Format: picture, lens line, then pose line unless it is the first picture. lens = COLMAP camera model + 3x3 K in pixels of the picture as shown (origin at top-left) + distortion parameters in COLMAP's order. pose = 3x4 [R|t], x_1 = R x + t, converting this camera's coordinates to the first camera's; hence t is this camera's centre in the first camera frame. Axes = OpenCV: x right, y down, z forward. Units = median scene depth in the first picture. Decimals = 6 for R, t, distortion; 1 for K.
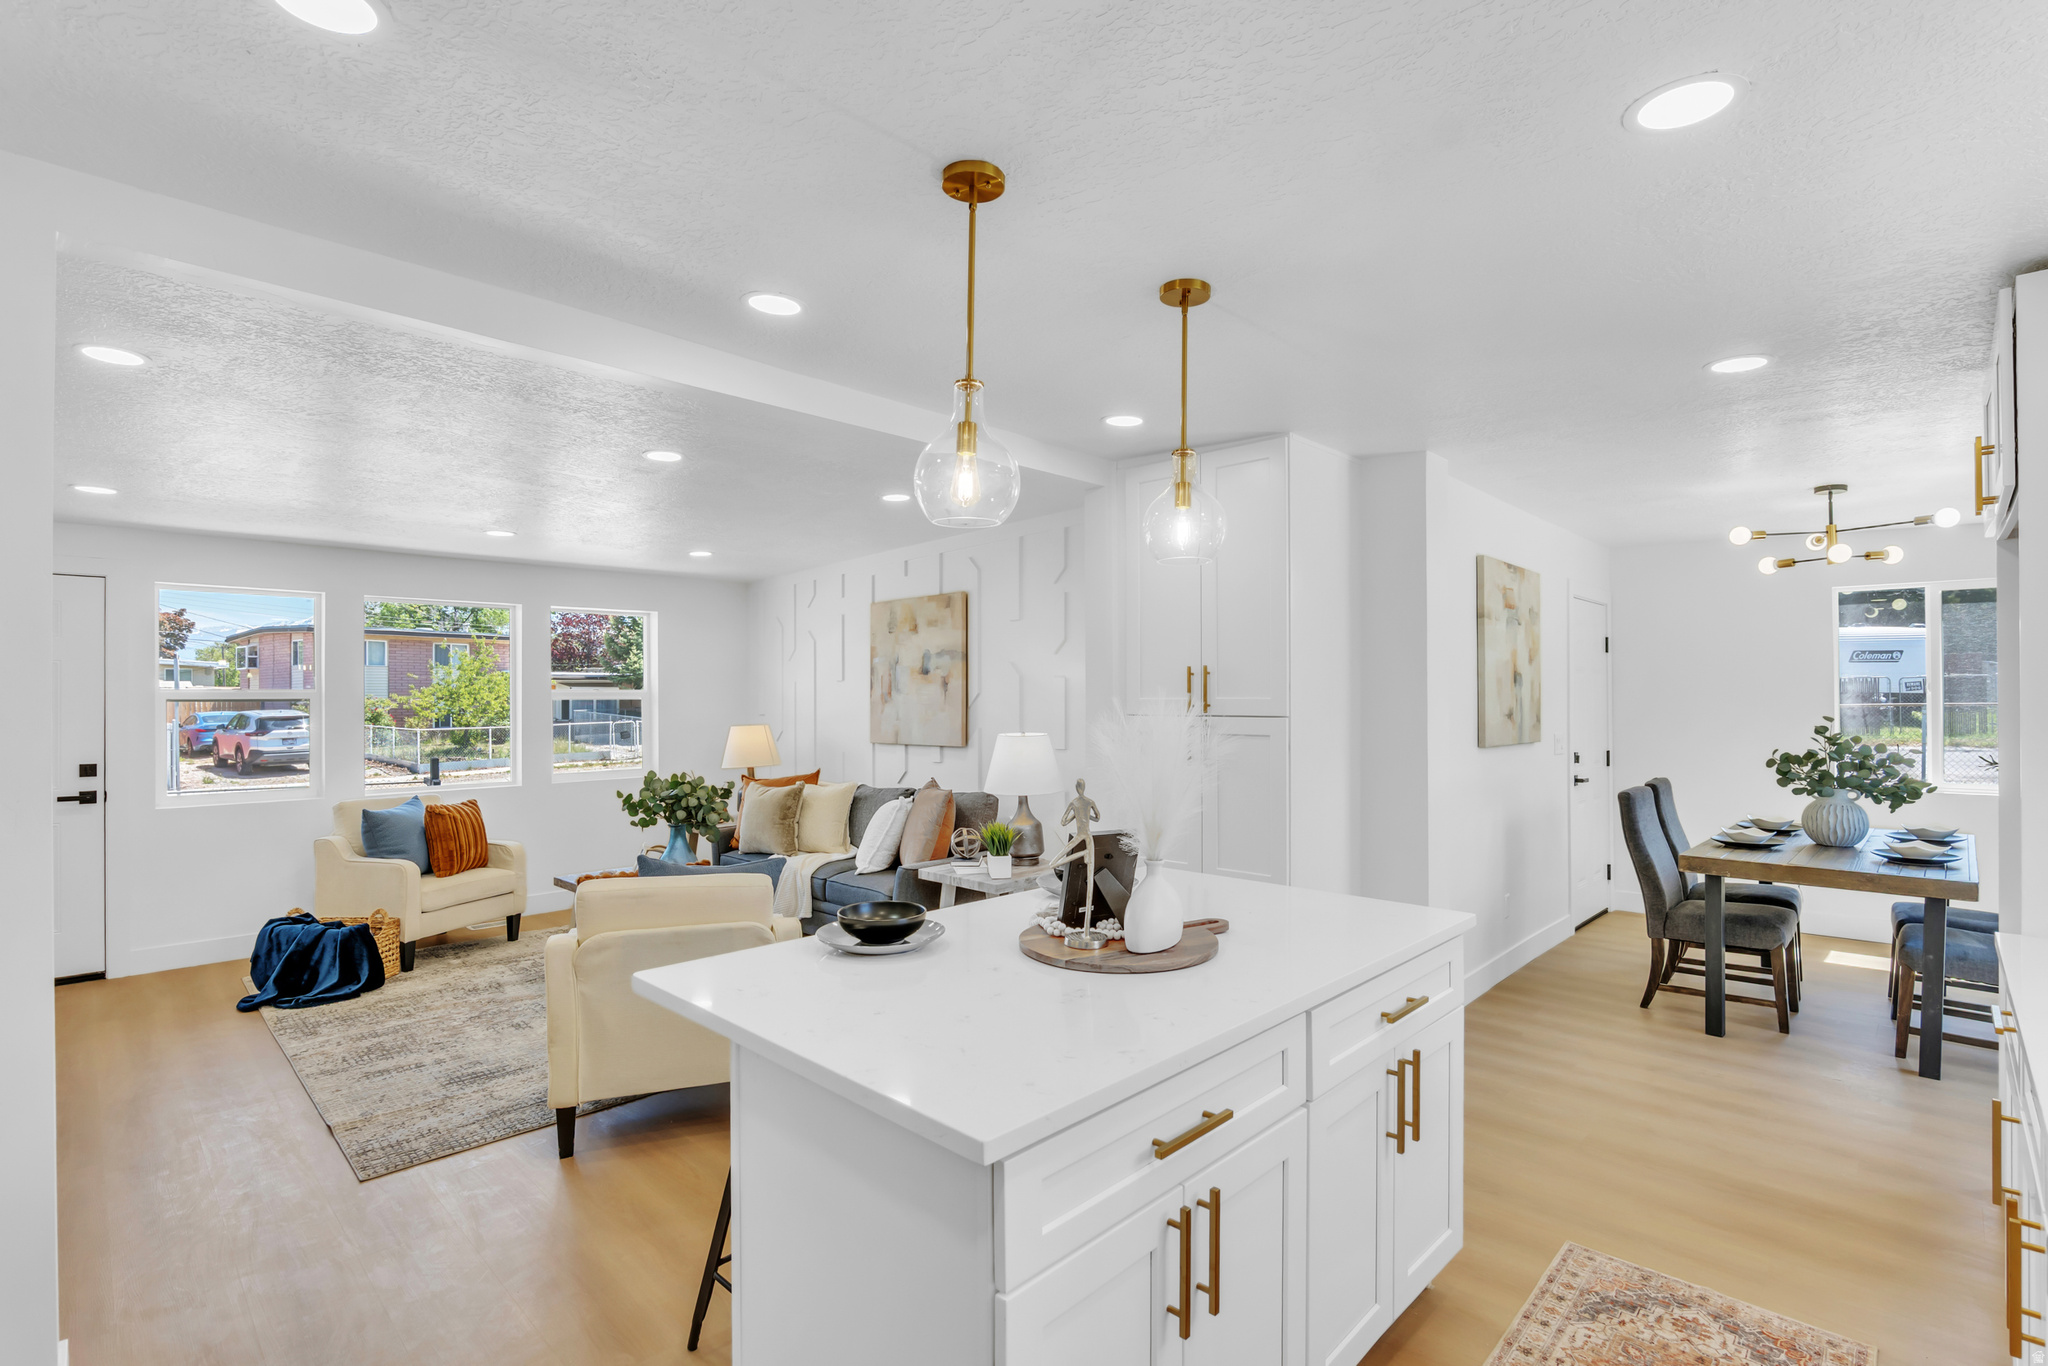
lens RADIAL K [[959.8, 0, 1024.0], [0, 959.8, 683.0], [0, 0, 1]] dist [-0.041336, 0.033870]
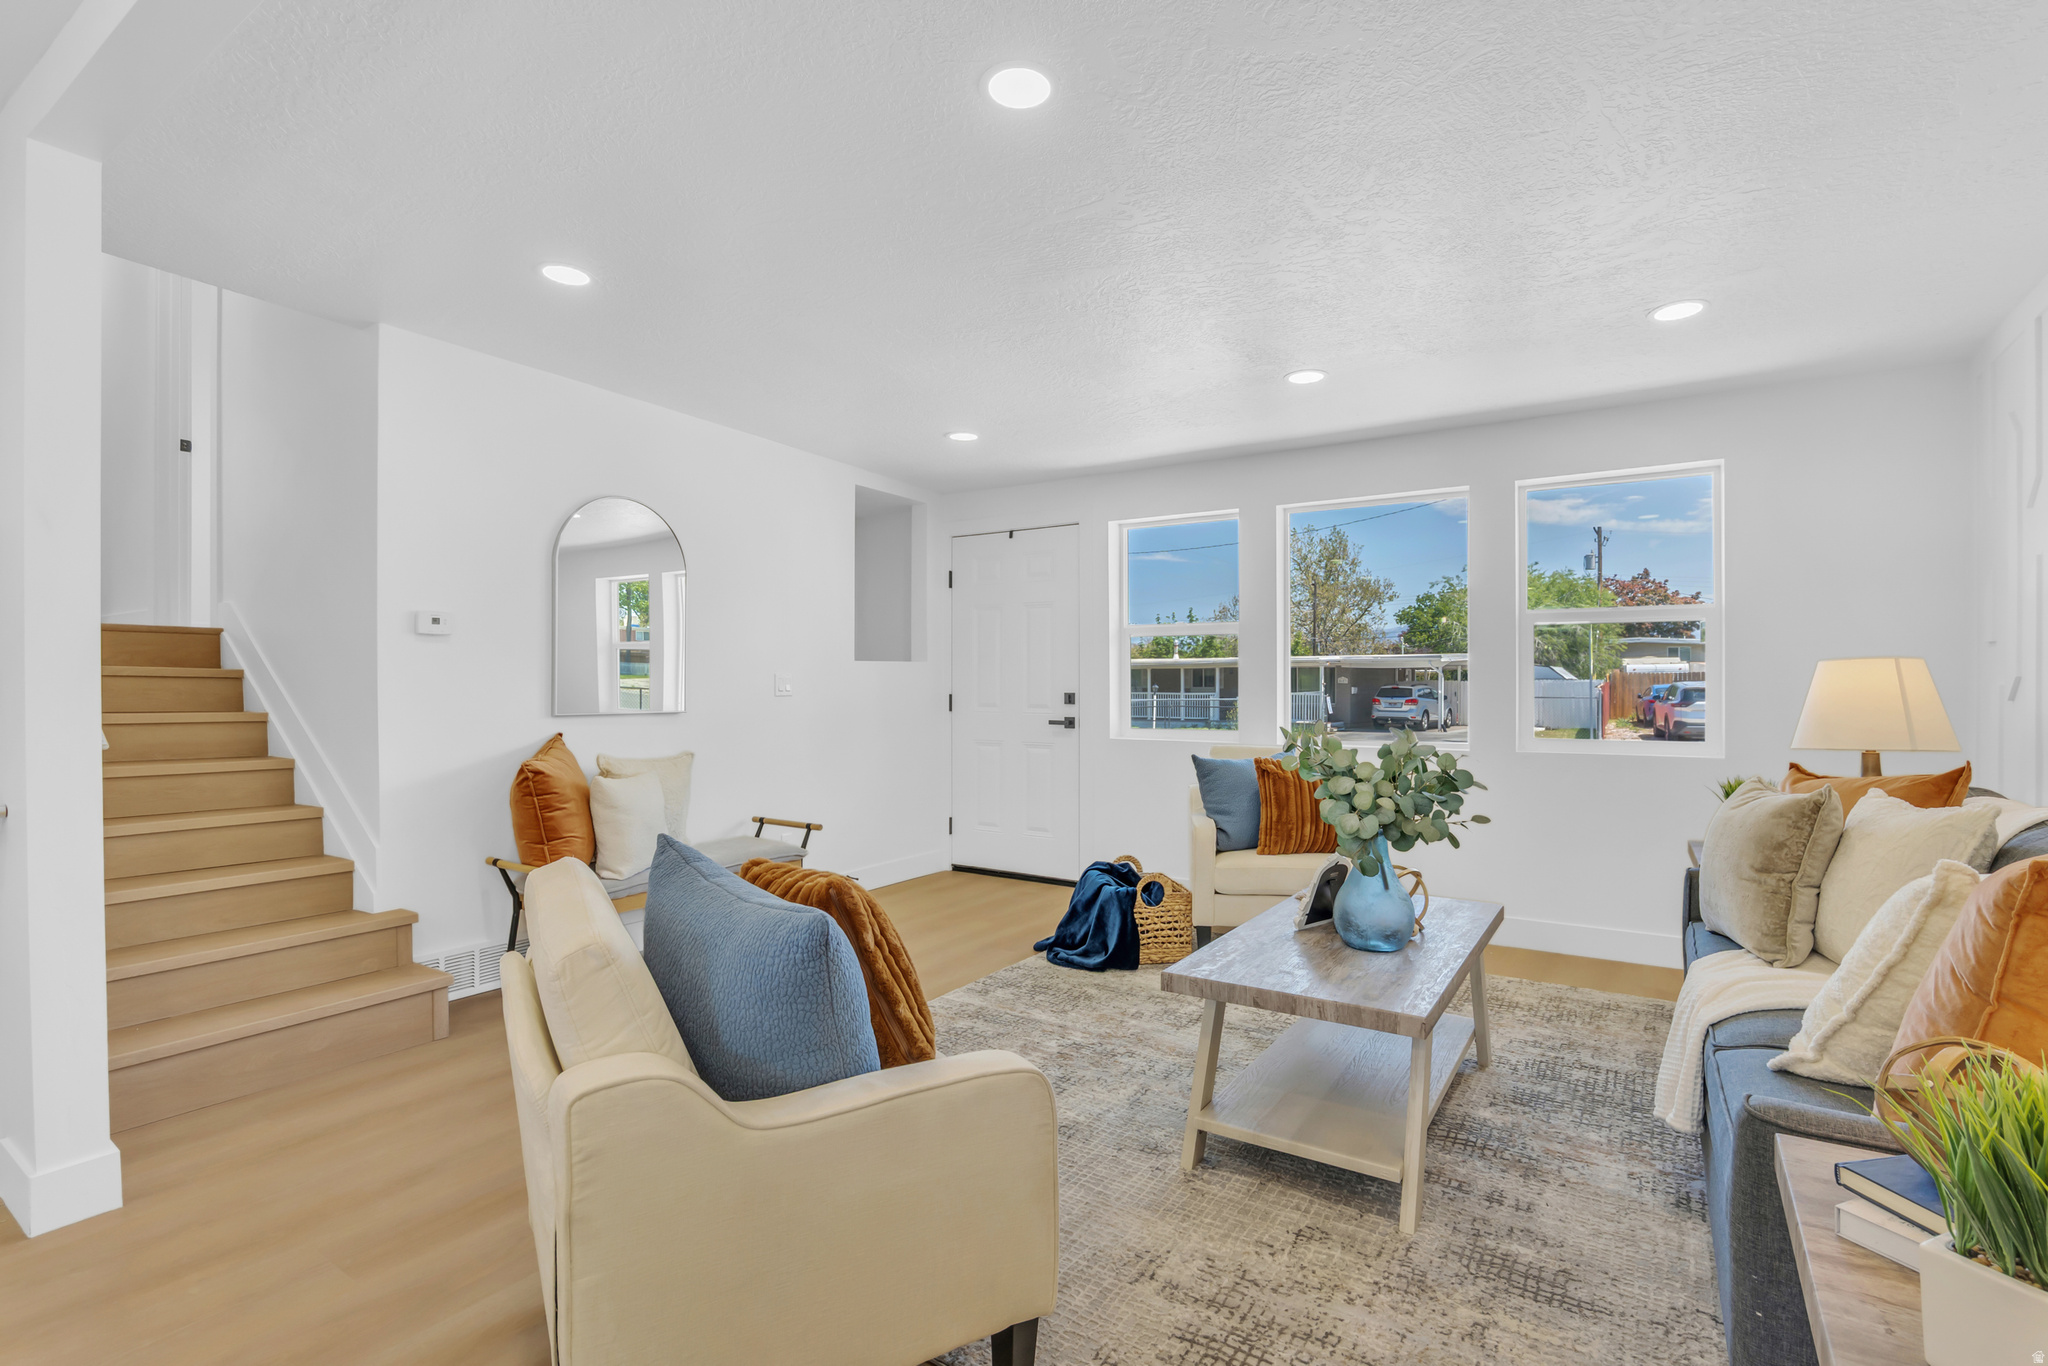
lens RADIAL K [[938.6, 0, 1024.0], [0, 938.6, 683.0], [0, 0, 1]] dist [0.000165, 0.000053]
pose [[0.187084, 0.001323, -0.982343, 0.094155], [0.018701, 0.999813, 0.004908, 0.067059], [0.982166, -0.019289, 0.187025, 0.741040]]
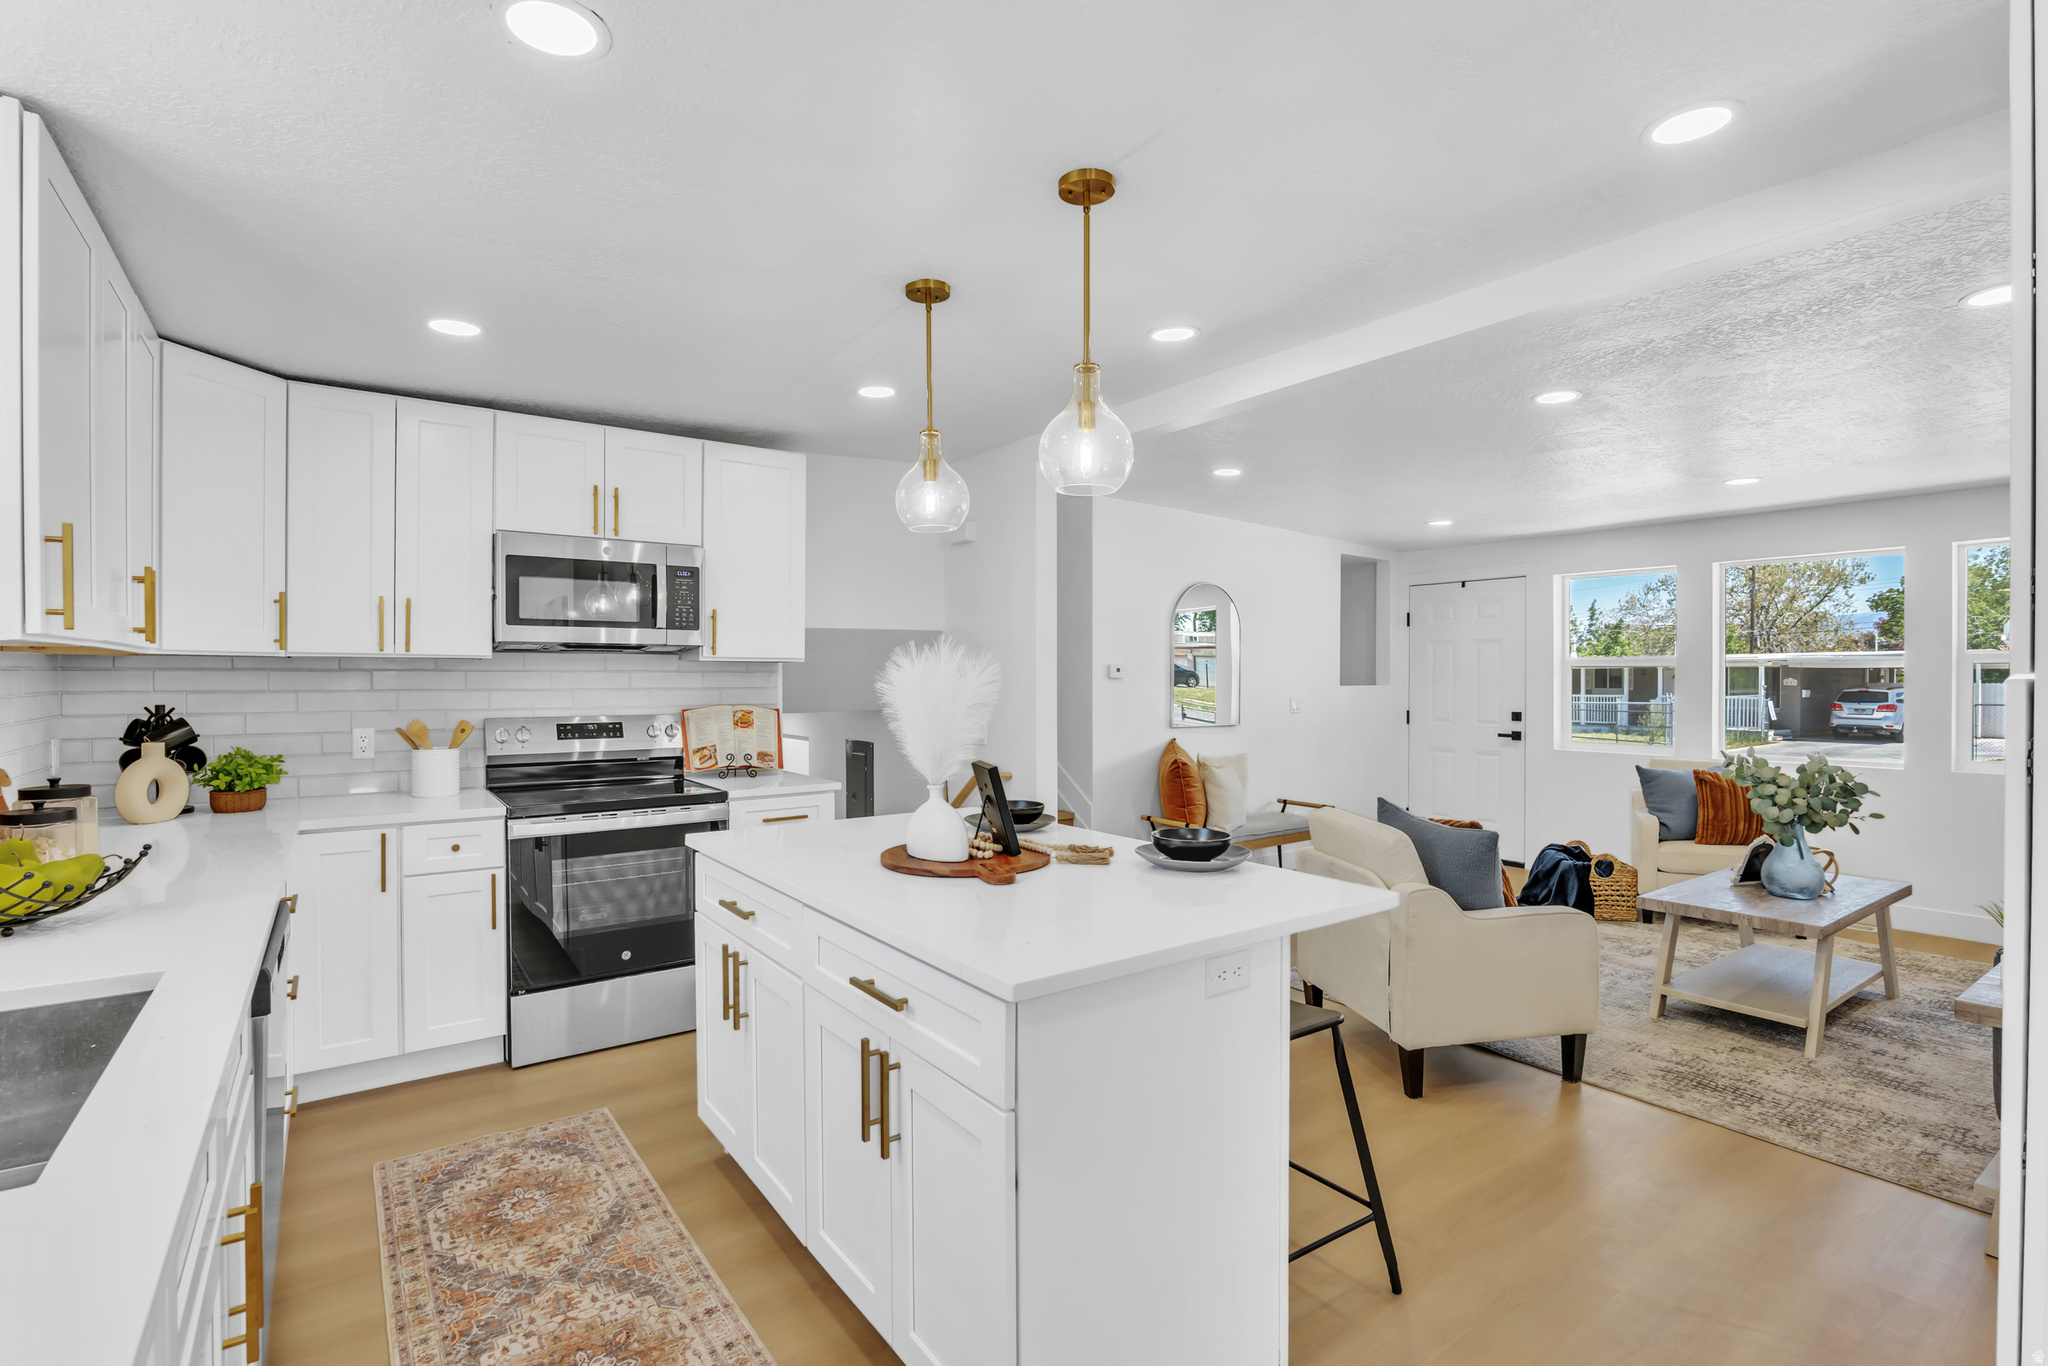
lens RADIAL K [[948.3, 0, 1048.5], [0, 948.3, 683.8], [0, 0, 1]] dist [-0.000591, 0.000287]
pose [[-0.149839, 0.007229, -0.988684, 0.503126], [0.016863, 0.999847, 0.004755, 0.025318], [0.988567, -0.015960, -0.149938, 0.528301]]
